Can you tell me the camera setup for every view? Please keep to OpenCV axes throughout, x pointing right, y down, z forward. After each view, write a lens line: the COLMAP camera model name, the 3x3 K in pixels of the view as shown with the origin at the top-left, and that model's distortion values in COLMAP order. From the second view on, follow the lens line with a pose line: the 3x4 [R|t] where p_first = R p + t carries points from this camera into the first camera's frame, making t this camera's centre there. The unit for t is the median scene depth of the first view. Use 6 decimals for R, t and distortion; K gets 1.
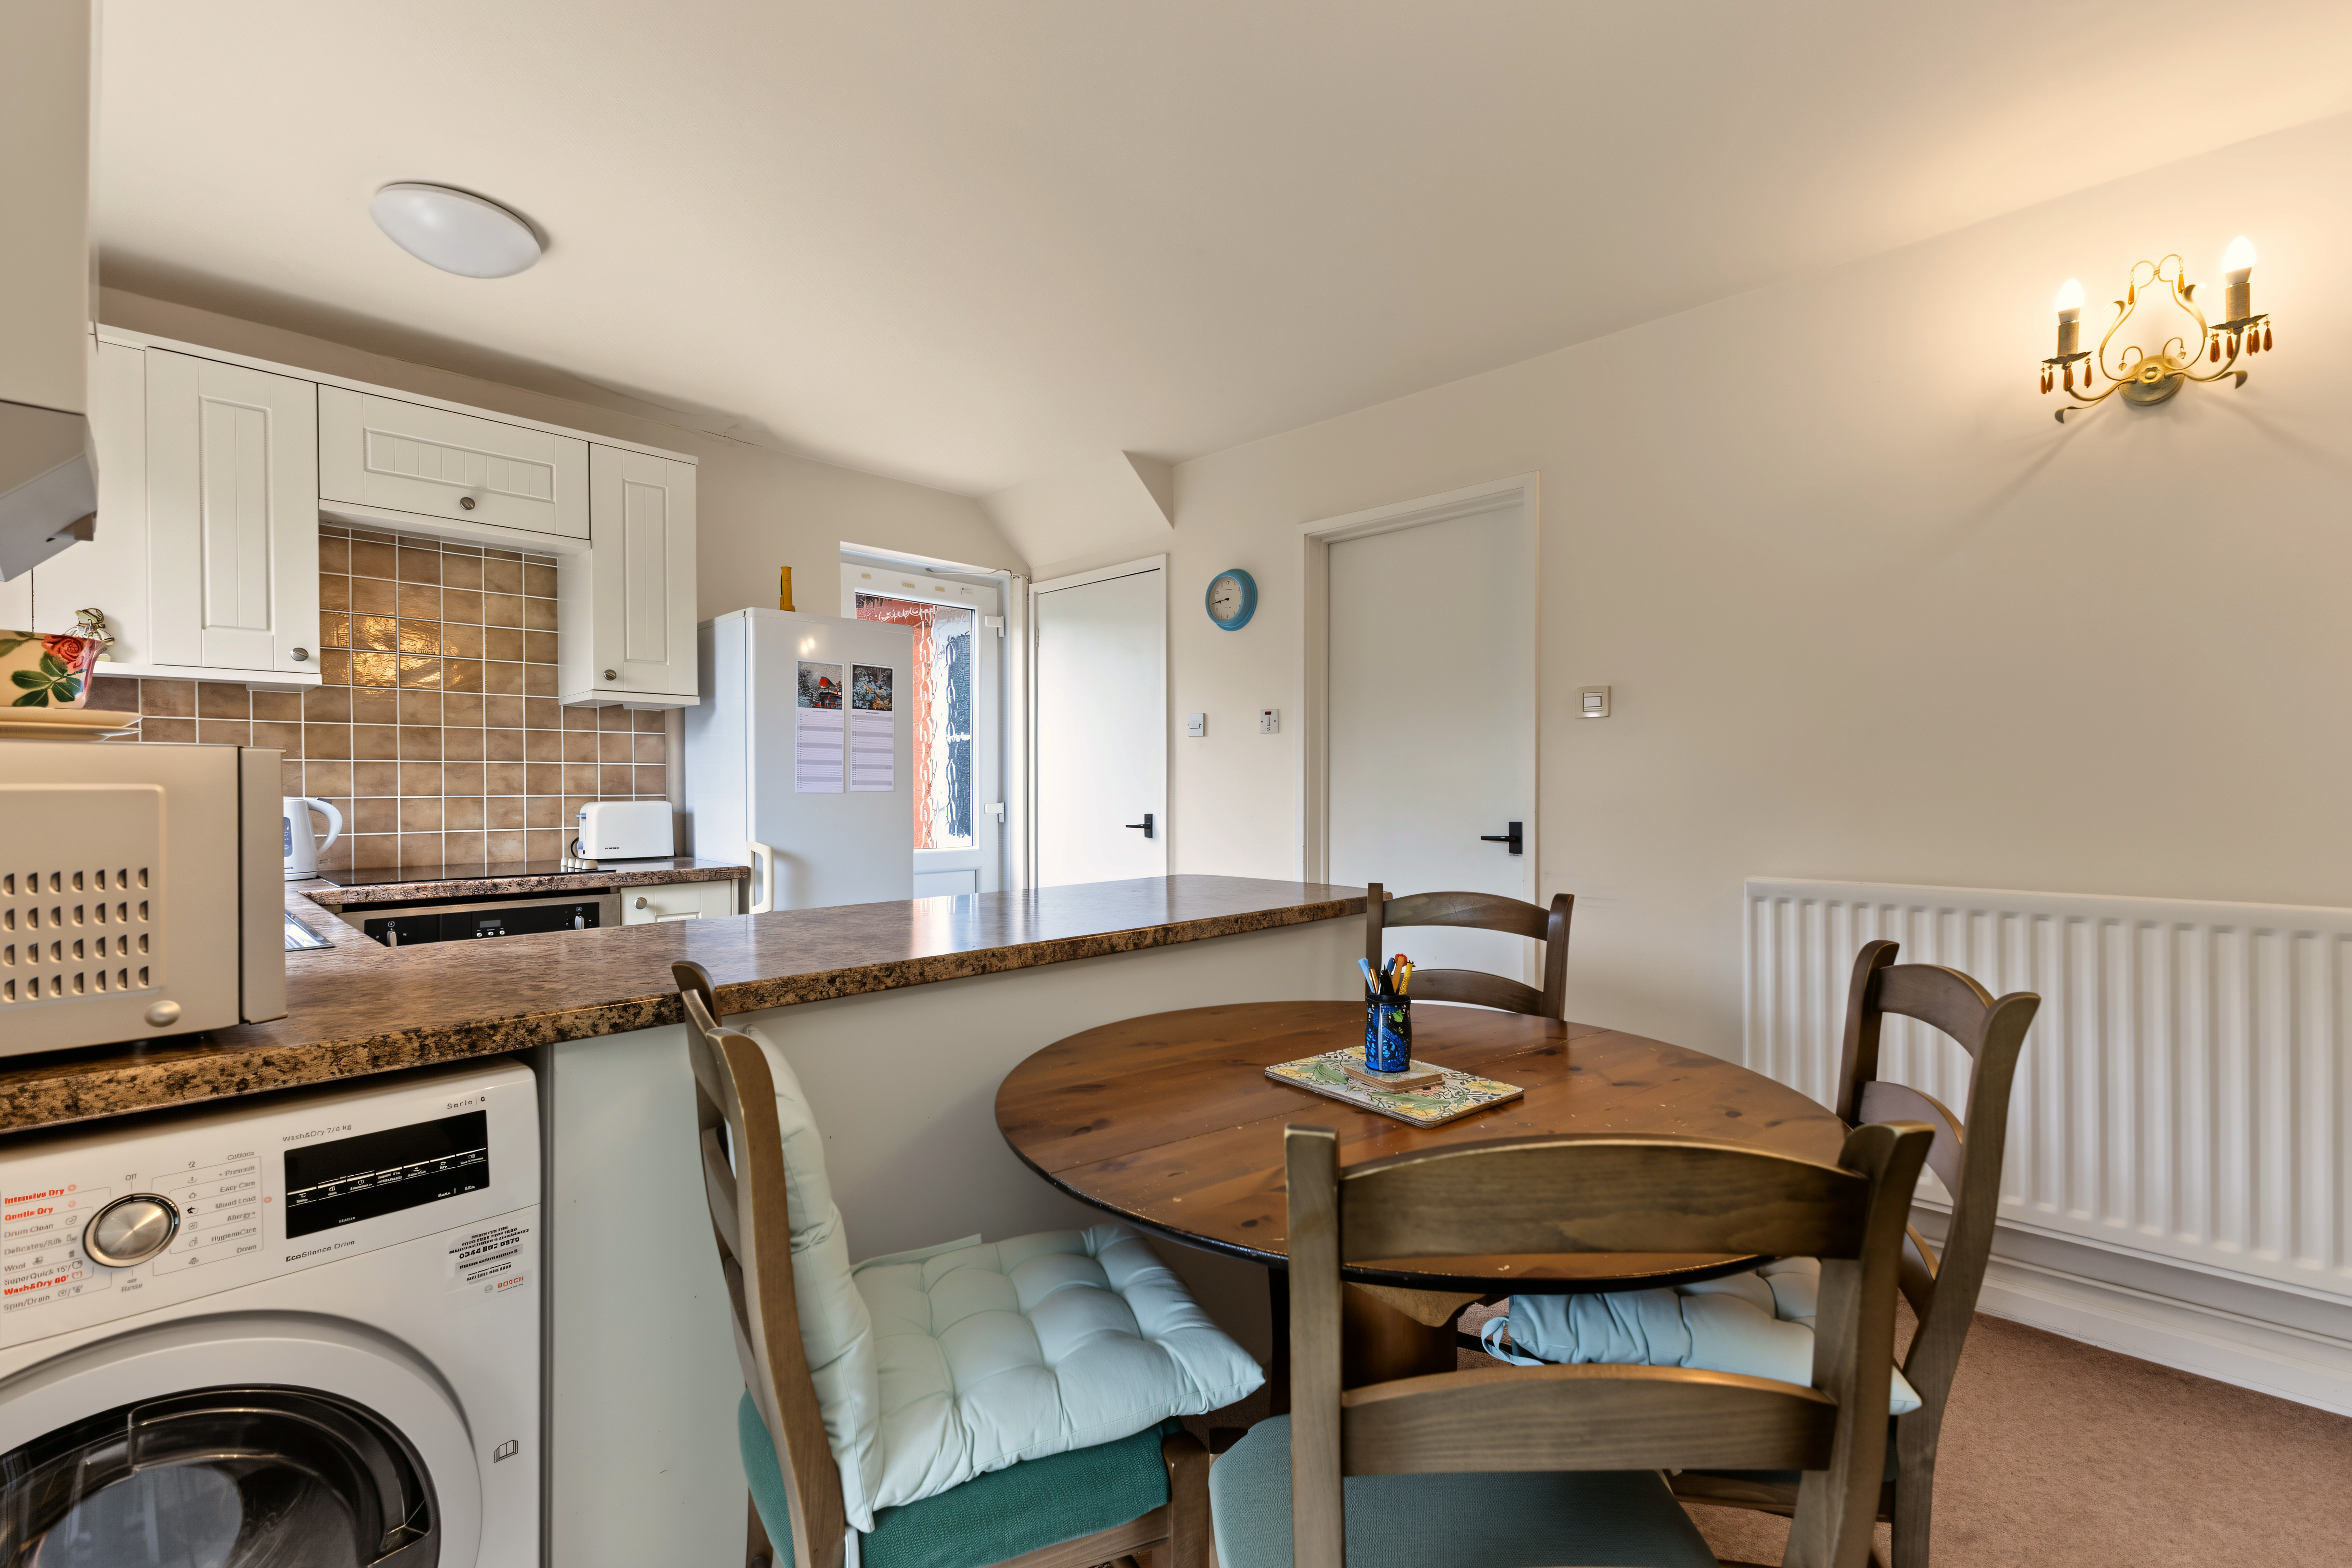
lens RADIAL K [[1039.1, 0, 1165.2], [0, 1039.1, 780.3], [0, 0, 1]] dist [0.006143, -0.000015]
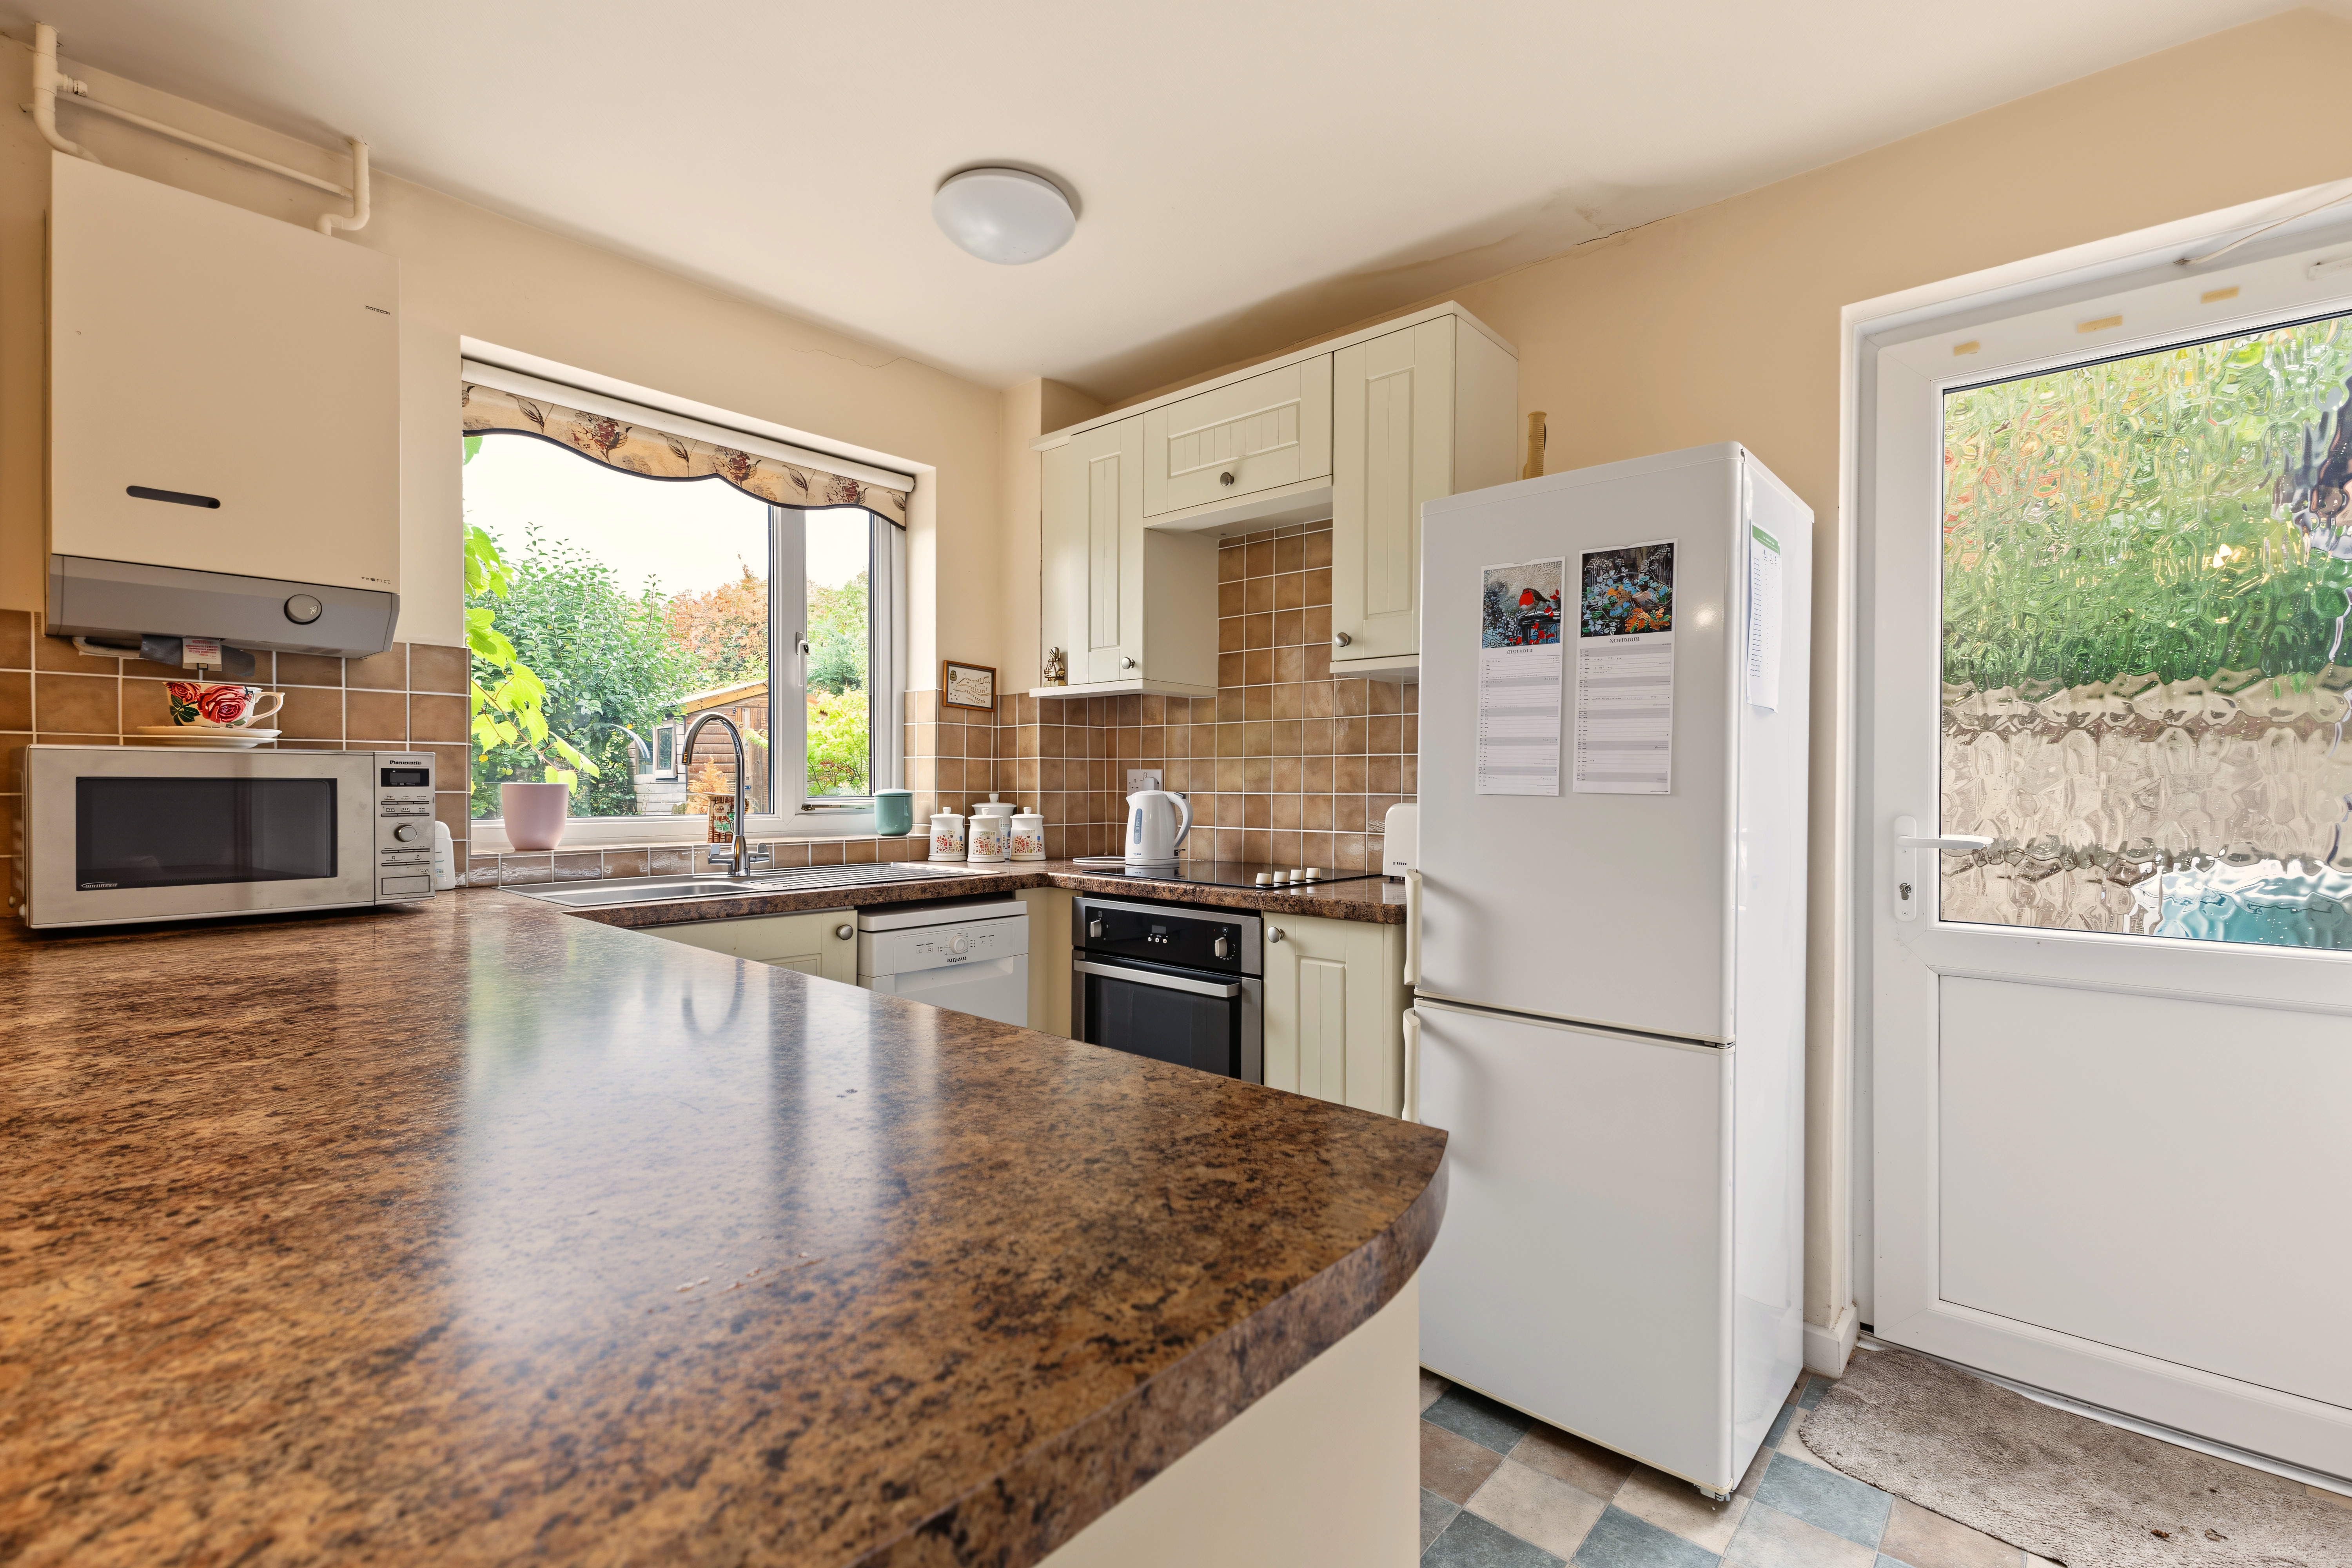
lens RADIAL K [[1039.1, 0, 1165.2], [0, 1039.1, 780.3], [0, 0, 1]] dist [0.006143, -0.000015]
pose [[0.033378, -0.000720, -0.999443, 0.236245], [0.002080, 0.999998, -0.000651, 0.004124], [0.999441, -0.002057, 0.033380, 0.816945]]
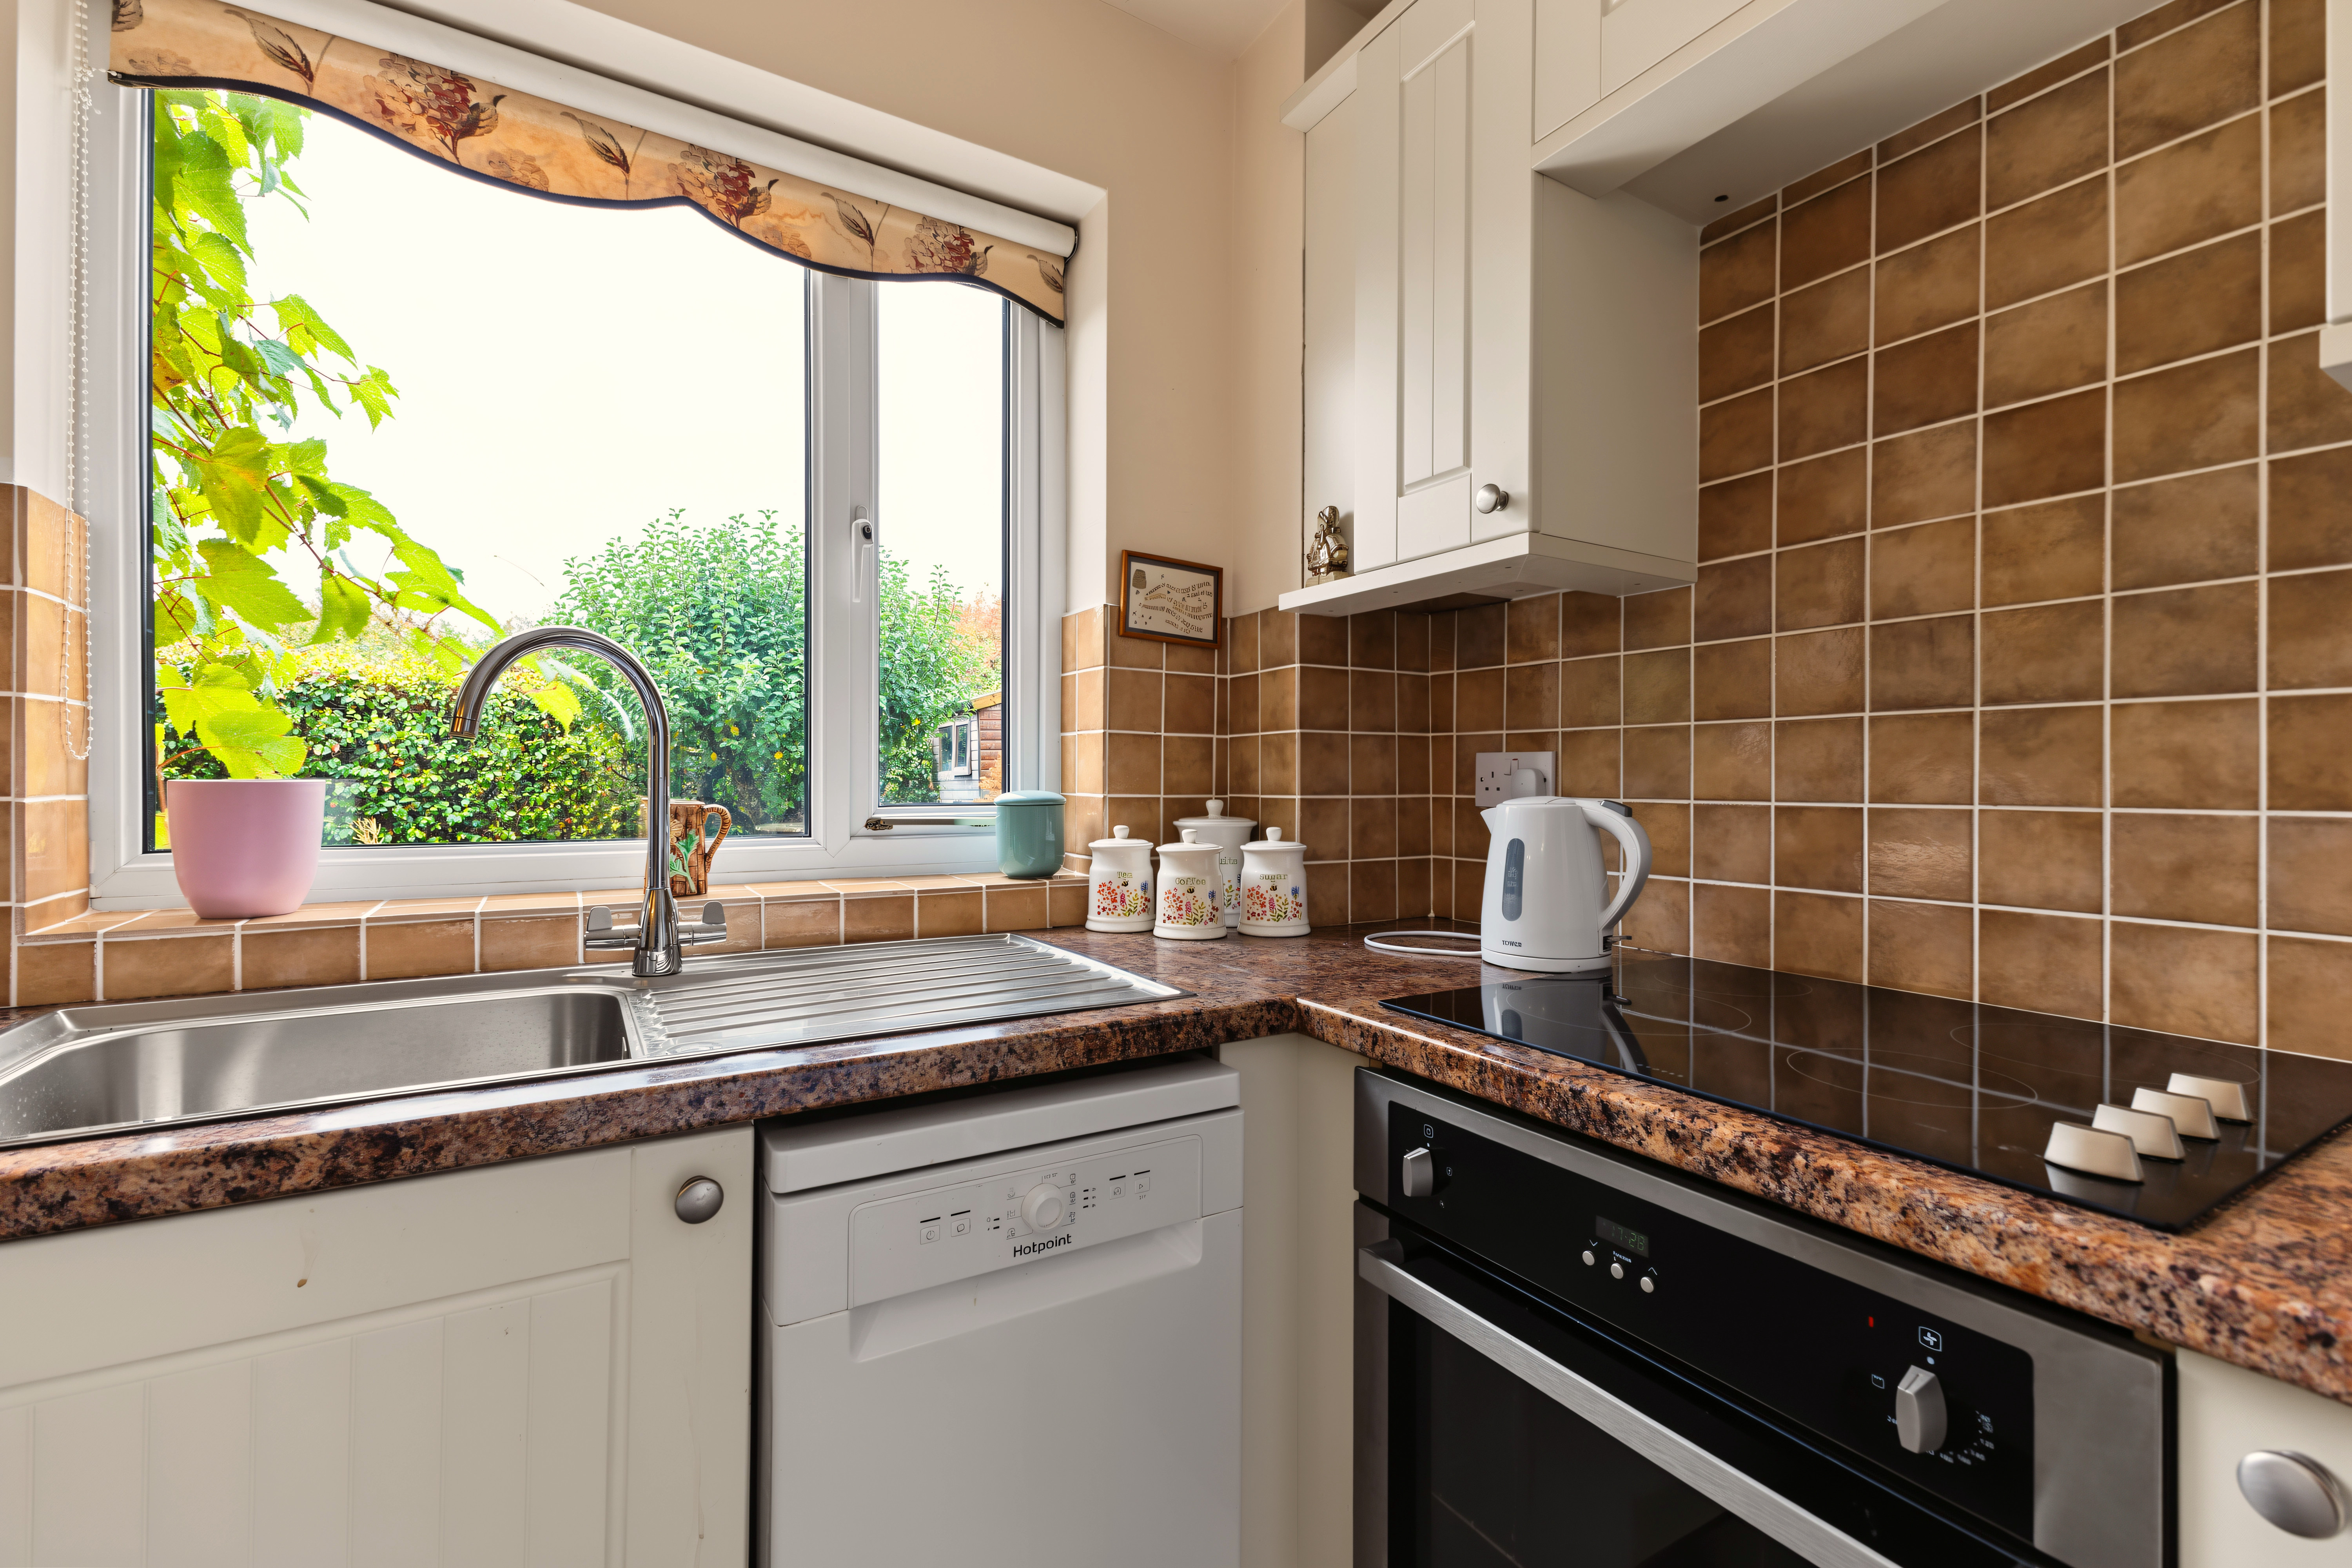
lens RADIAL K [[1017.0, 0, 1183.2], [0, 1017.0, 779.0], [0, 0, 1]] dist [0.013373, -0.006556]
pose [[-0.244024, 0.000654, -0.969769, -0.278688], [0.001876, 0.999998, 0.000202, 0.005139], [0.969767, -0.001769, -0.244024, 0.795697]]
